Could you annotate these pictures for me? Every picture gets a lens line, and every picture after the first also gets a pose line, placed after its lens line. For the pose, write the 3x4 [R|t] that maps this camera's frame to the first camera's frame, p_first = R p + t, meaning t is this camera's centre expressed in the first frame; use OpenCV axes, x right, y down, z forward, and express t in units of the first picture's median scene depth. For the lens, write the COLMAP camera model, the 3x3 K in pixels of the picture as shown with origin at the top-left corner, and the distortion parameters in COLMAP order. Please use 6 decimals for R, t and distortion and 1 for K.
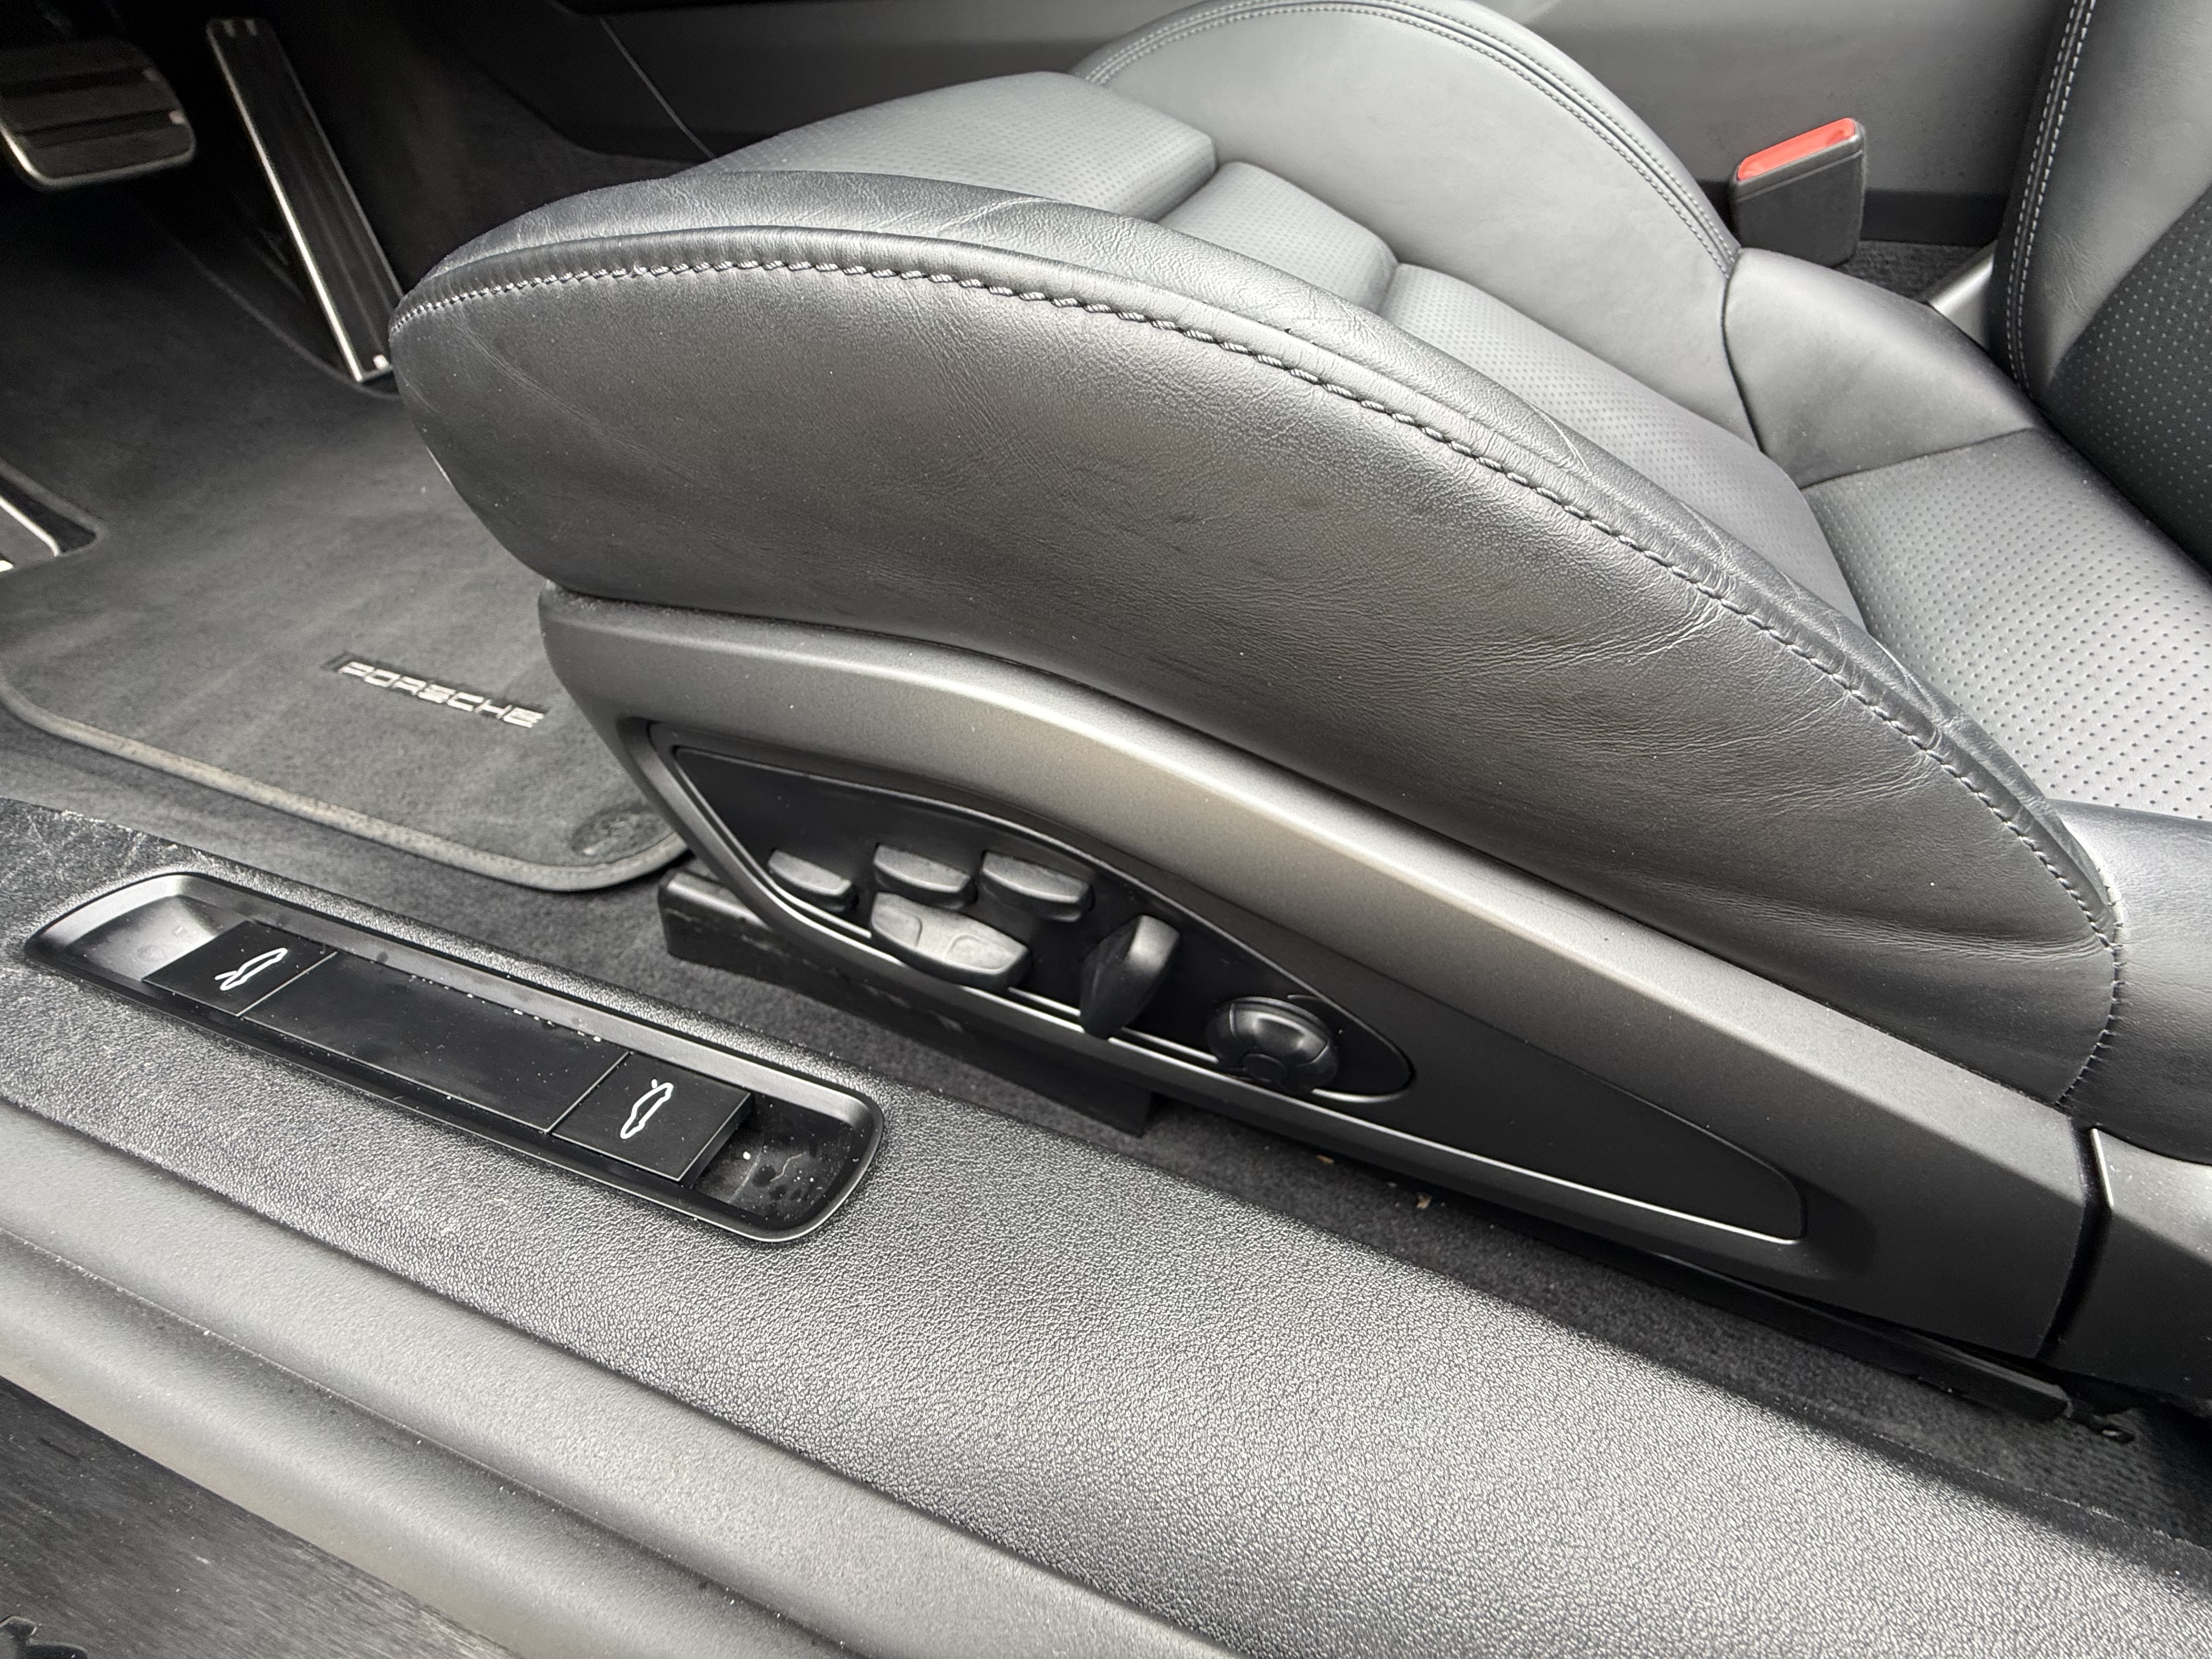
lens RADIAL K [[881.4, 0, 1106.0], [0, 881.4, 829.5], [0, 0, 1]] dist [0.003192, 0.000092]
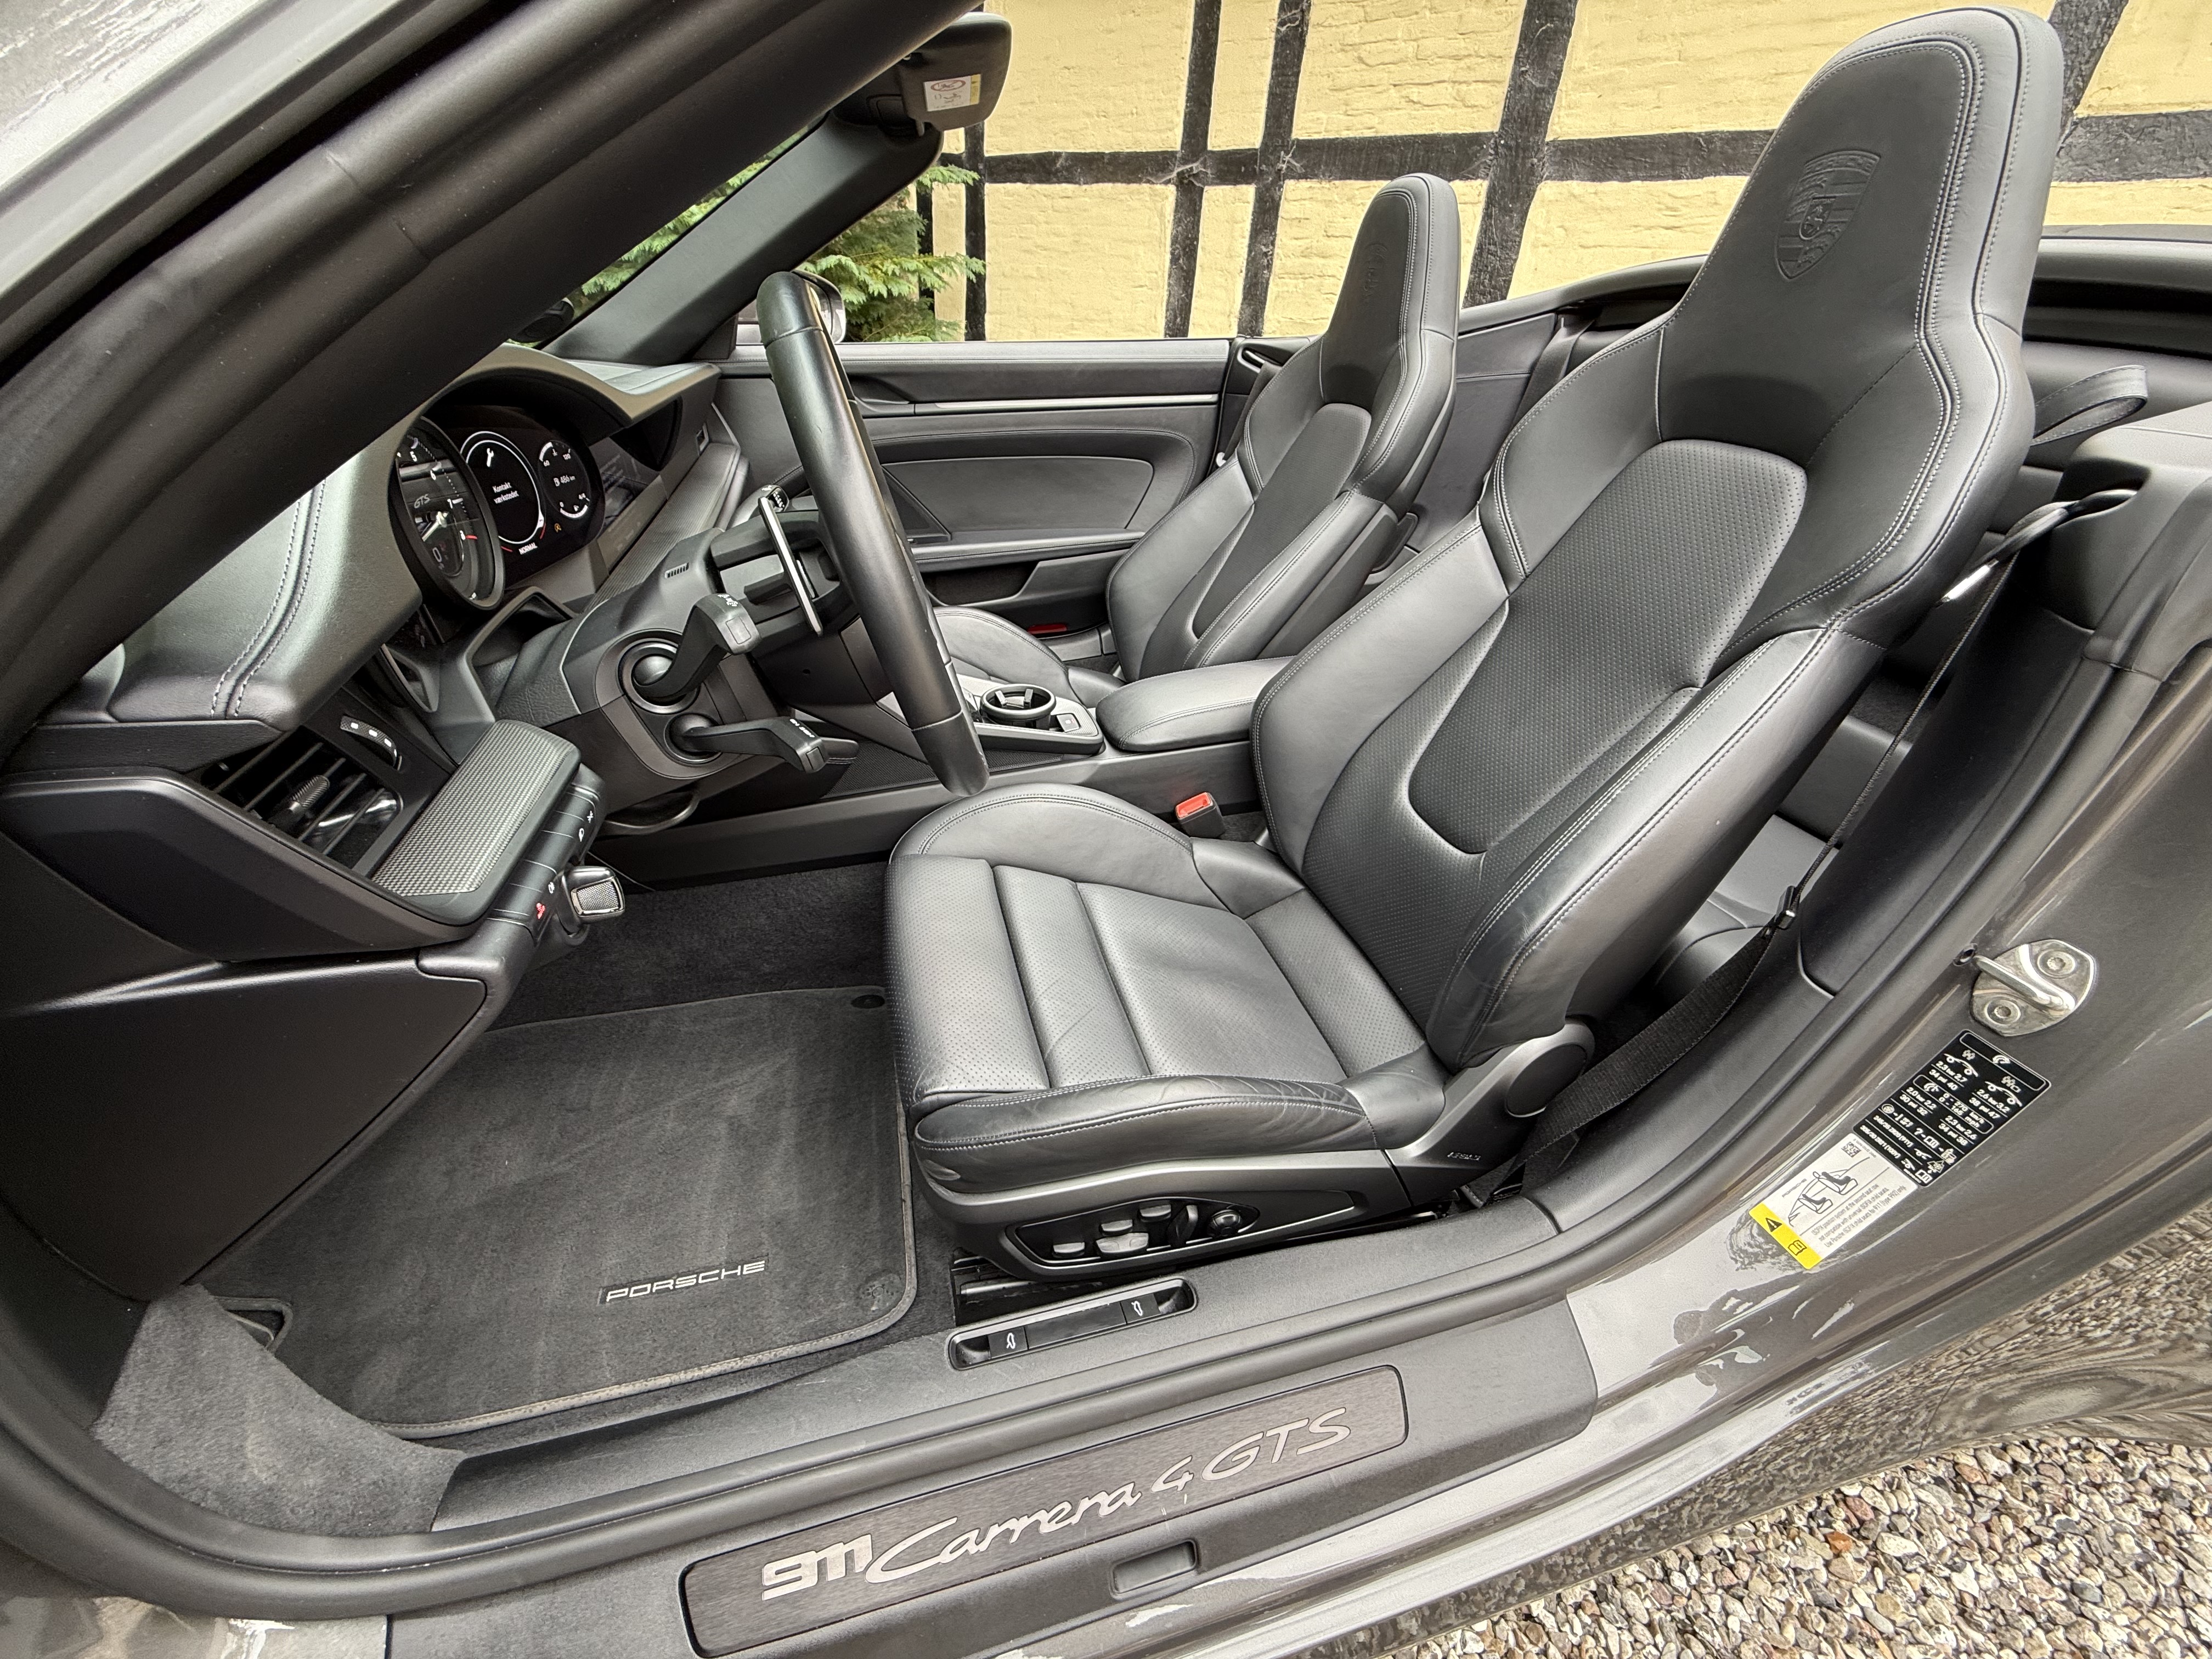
lens RADIAL K [[881.4, 0, 1106.0], [0, 881.4, 829.5], [0, 0, 1]] dist [0.003192, 0.000092]
pose [[0.832905, -0.279781, 0.477484, -1.418352], [0.385116, 0.912639, -0.137023, -0.874127], [-0.397434, 0.298014, 0.867890, -2.276406]]
